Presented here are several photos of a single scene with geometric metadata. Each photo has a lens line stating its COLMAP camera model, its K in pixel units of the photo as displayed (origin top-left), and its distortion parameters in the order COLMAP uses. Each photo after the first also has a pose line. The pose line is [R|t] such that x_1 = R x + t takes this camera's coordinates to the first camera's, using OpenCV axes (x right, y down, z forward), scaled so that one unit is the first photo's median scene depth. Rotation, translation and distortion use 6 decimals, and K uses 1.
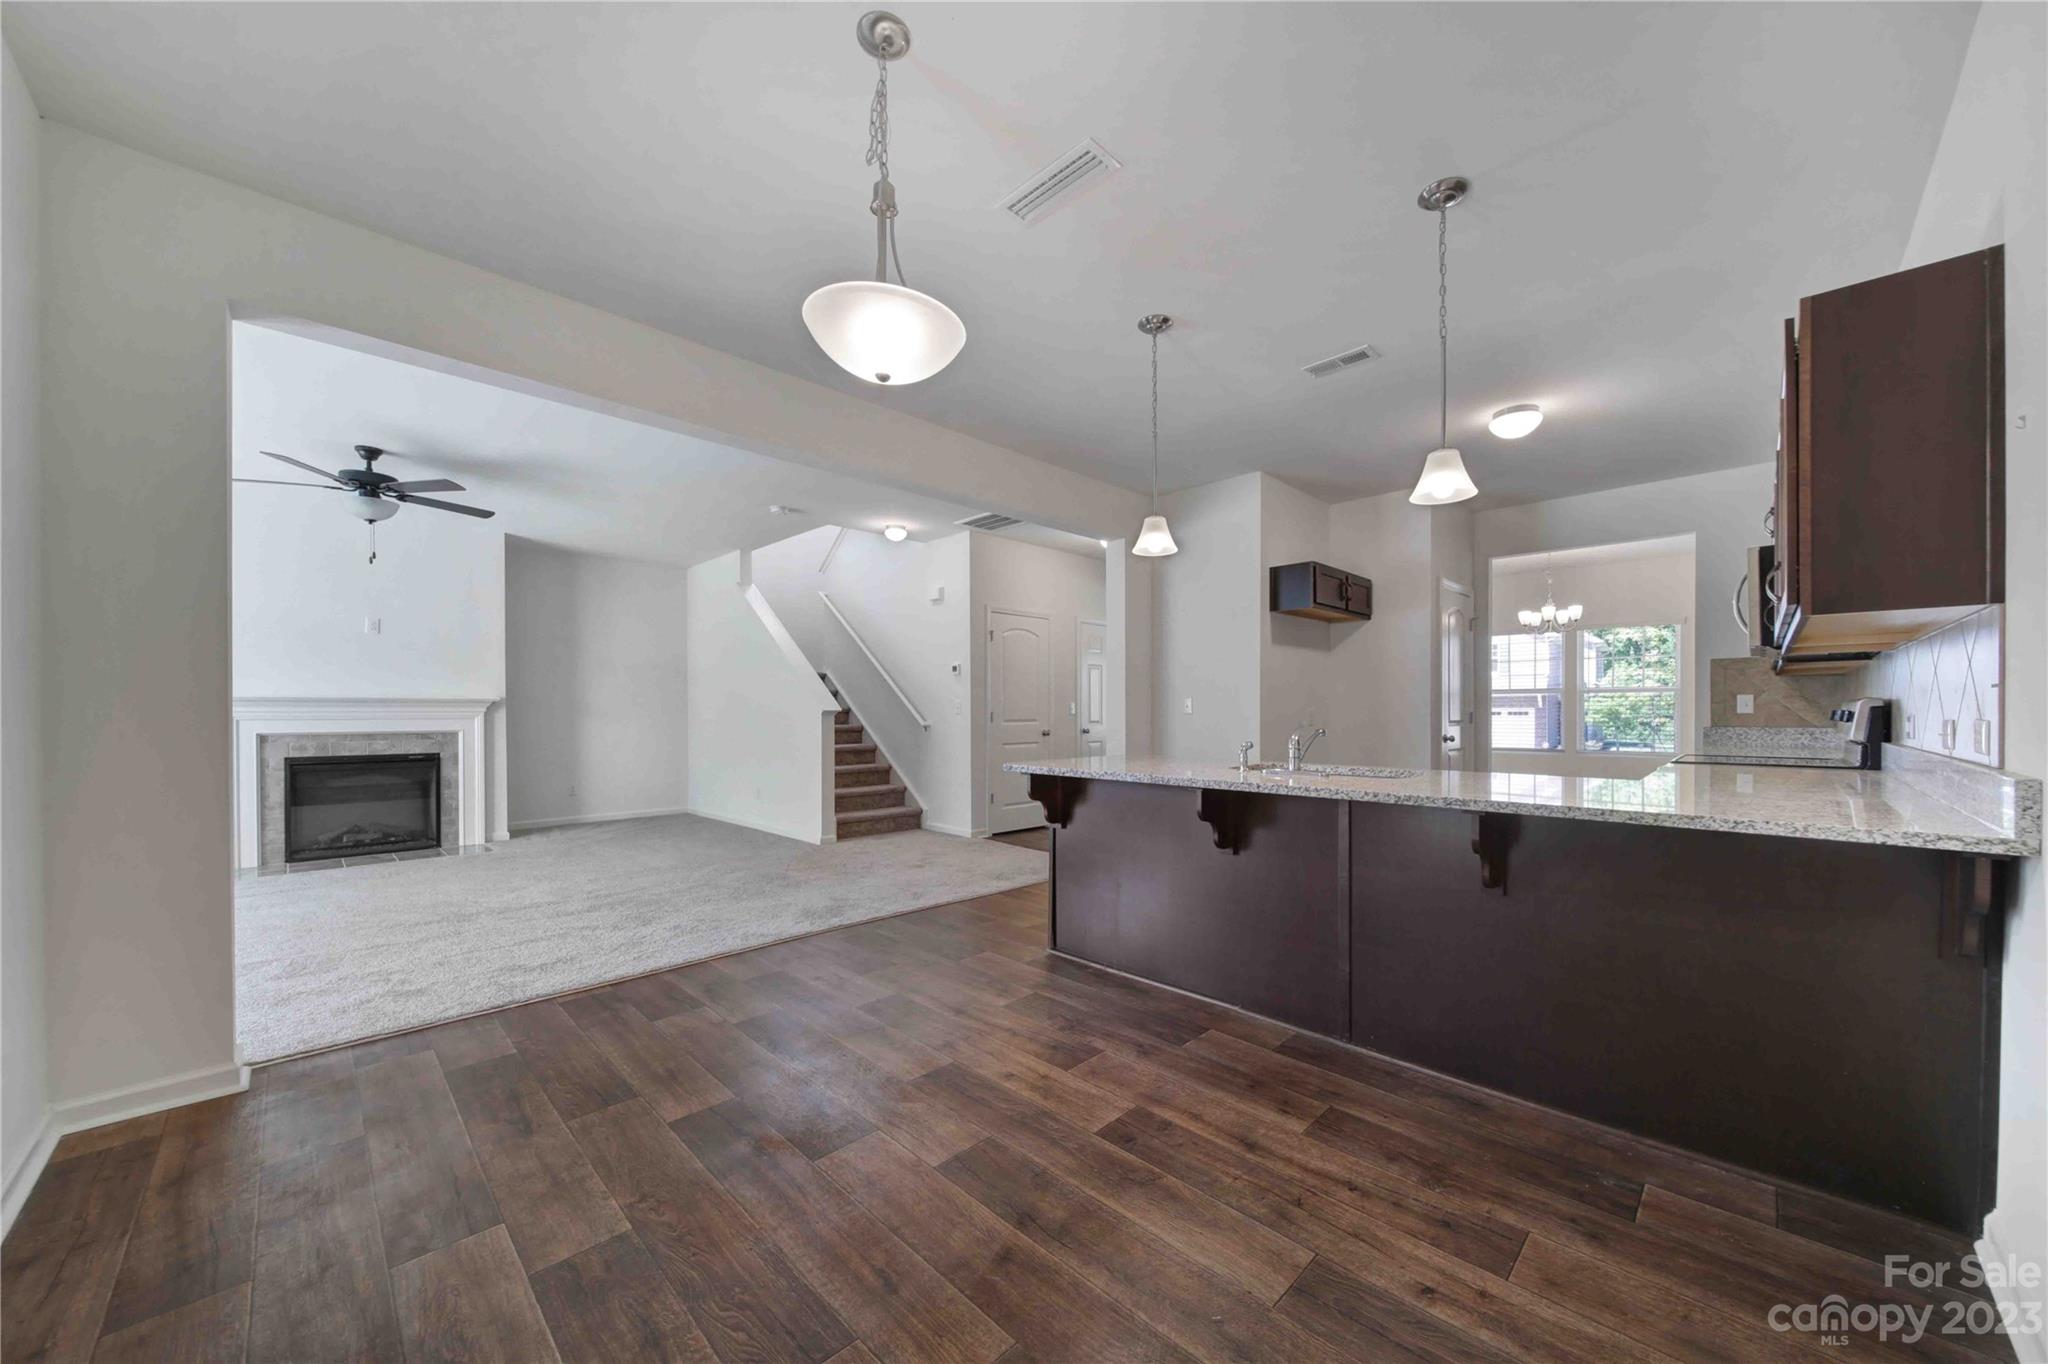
lens RADIAL K [[725.0, 0, 1018.9], [0, 725.0, 707.5], [0, 0, 1]] dist [0.000949, 0.000089]
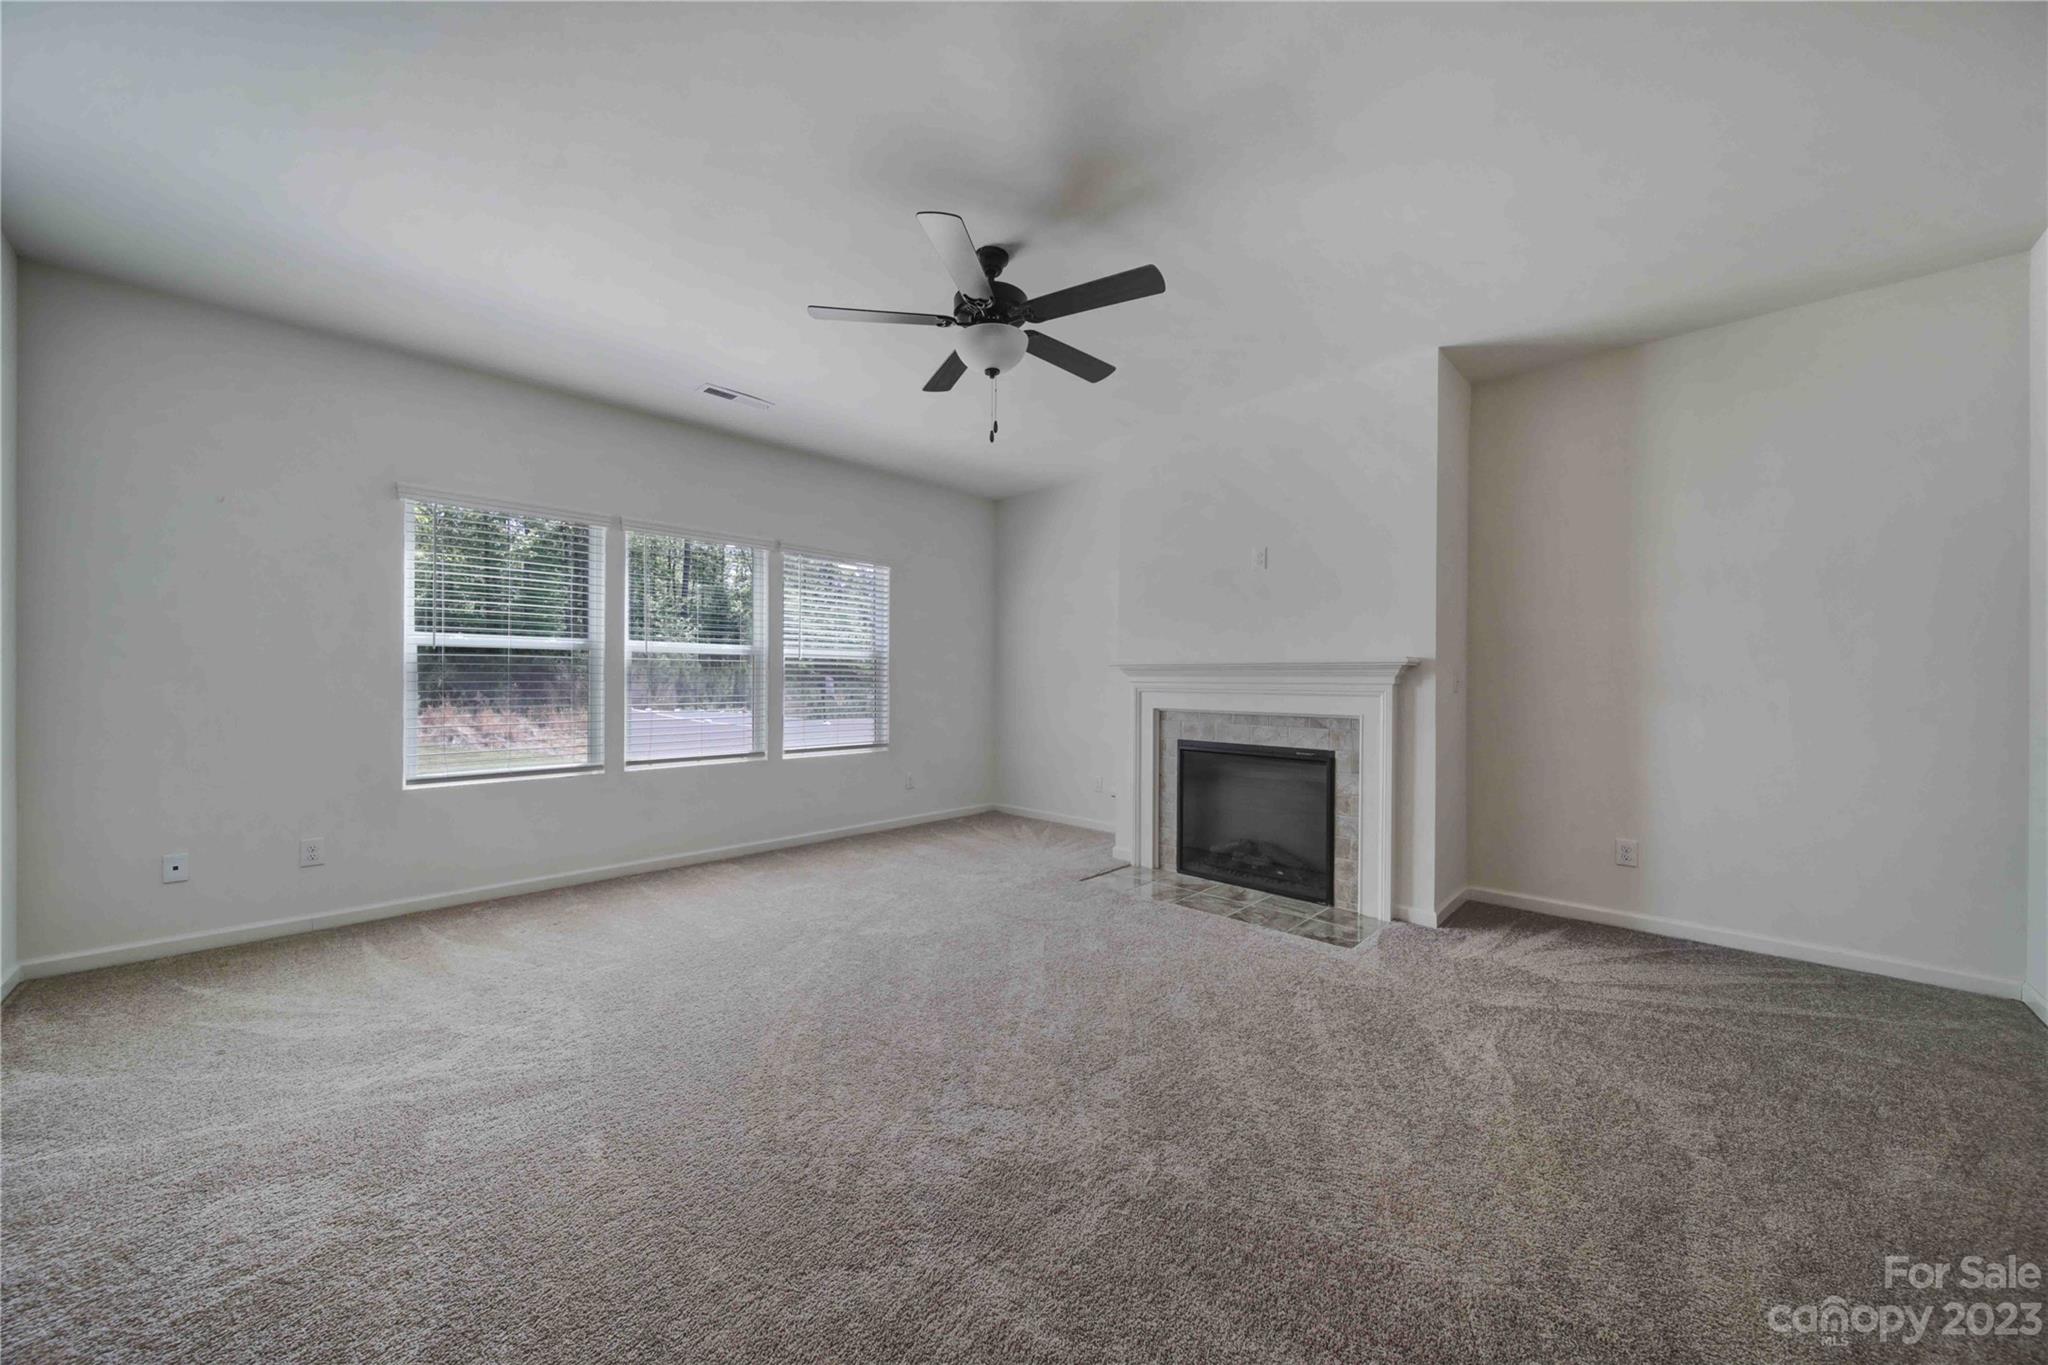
lens RADIAL K [[725.0, 0, 1023.7], [0, 725.0, 689.1], [0, 0, 1]] dist [0.000949, 0.000089]
pose [[0.017959, 0.013649, -0.999746, -0.195304], [-0.004034, 0.999900, 0.013578, 0.003245], [0.999831, 0.003789, 0.018013, 0.726952]]
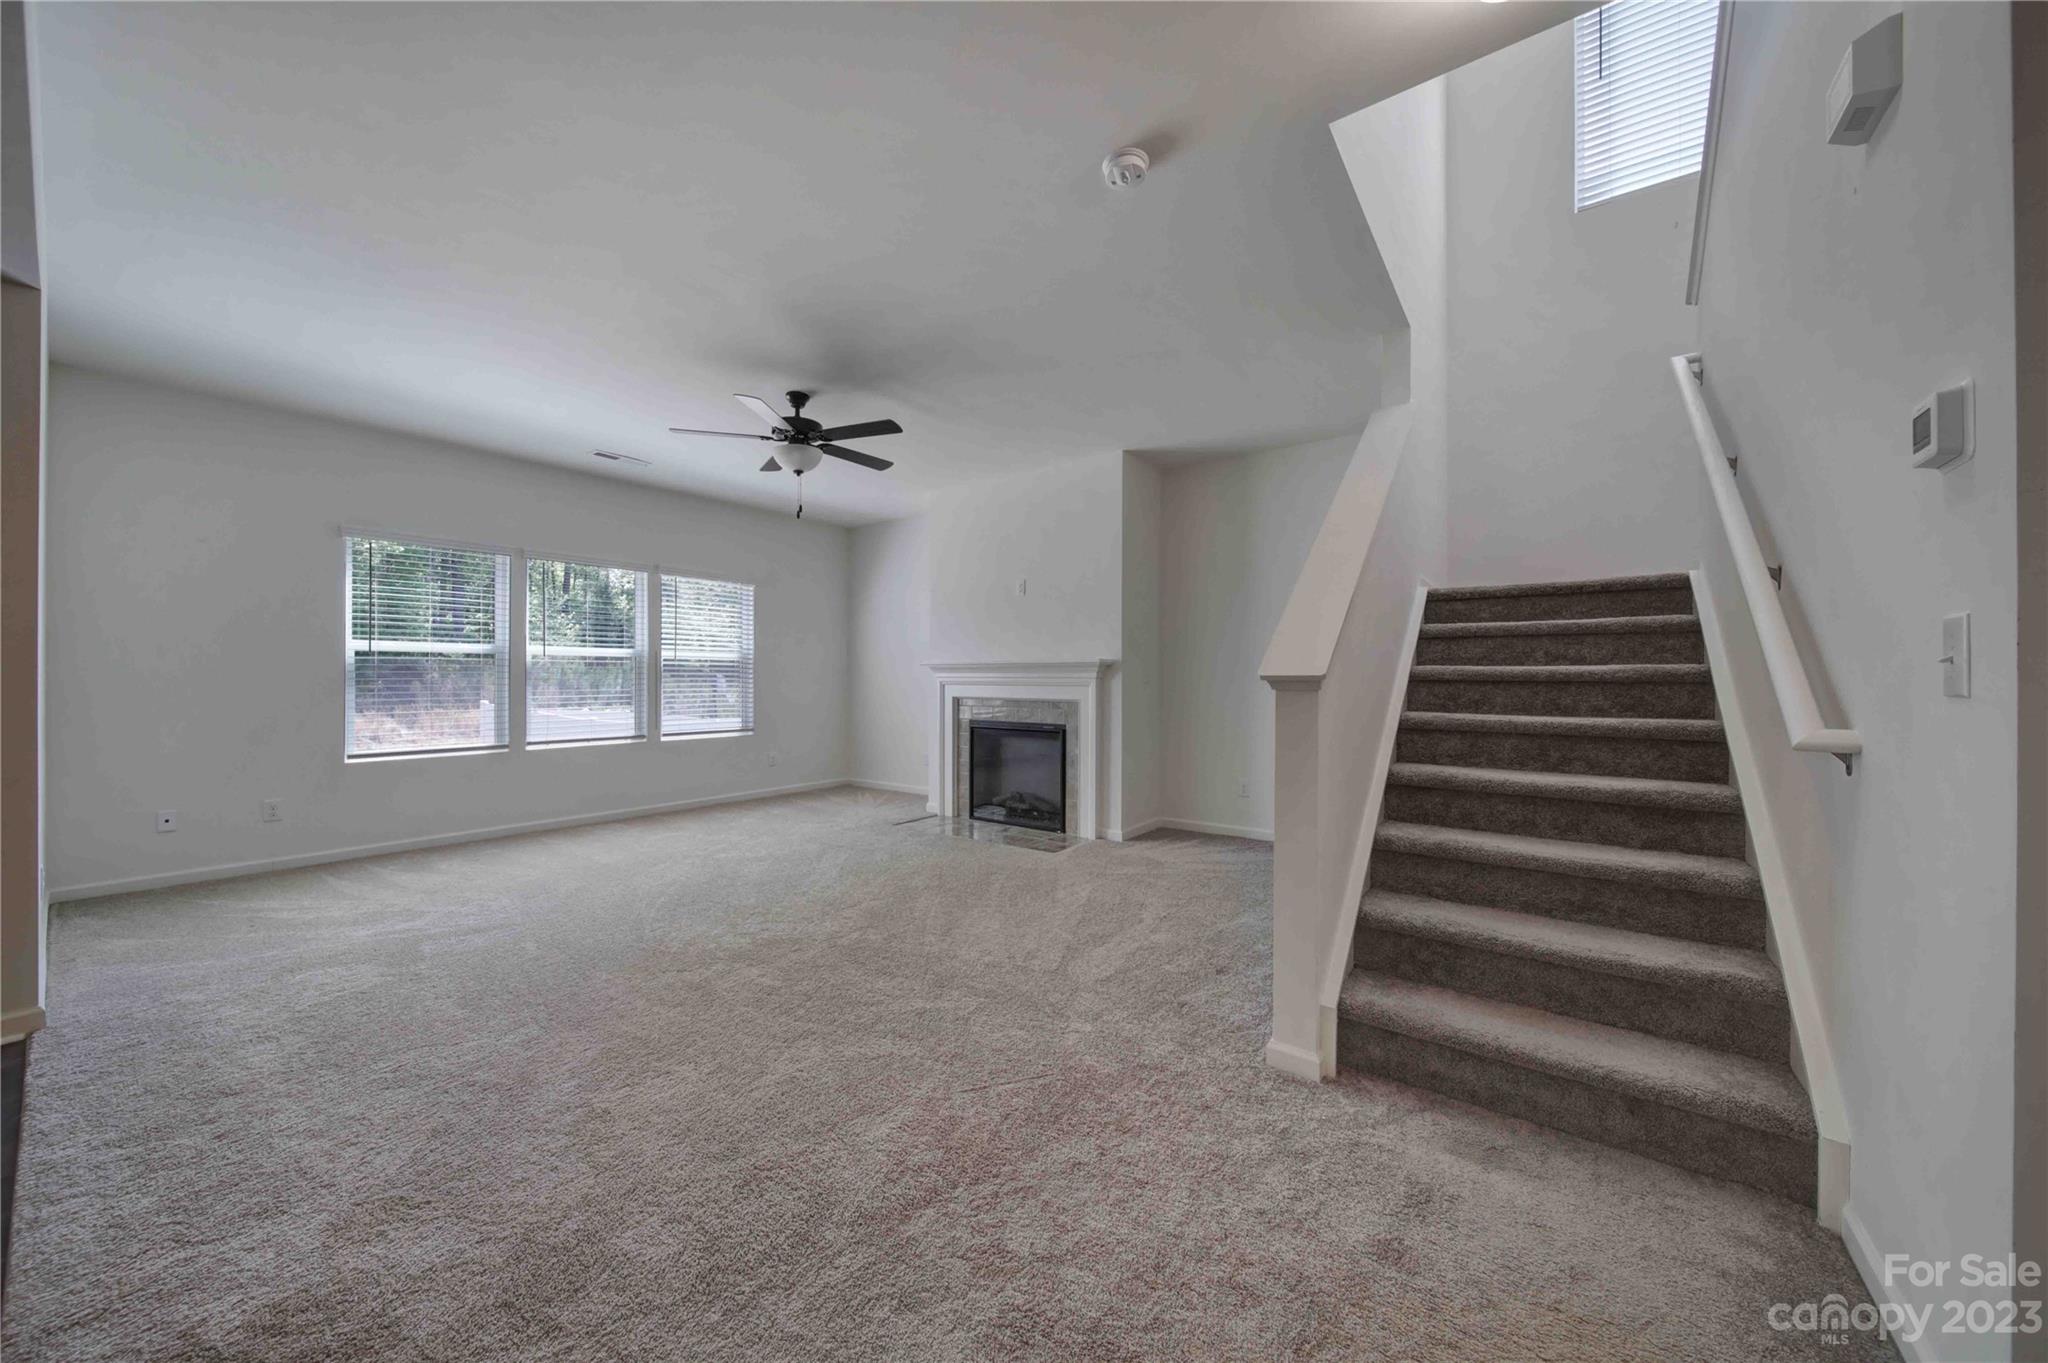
lens RADIAL K [[725.0, 0, 1025.6], [0, 725.0, 681.6], [0, 0, 1]] dist [0.000949, 0.000089]
pose [[0.146844, 0.006340, -0.989139, 0.053855], [-0.000093, 0.999980, 0.006396, 0.005080], [0.989160, -0.000848, 0.146842, 0.823757]]
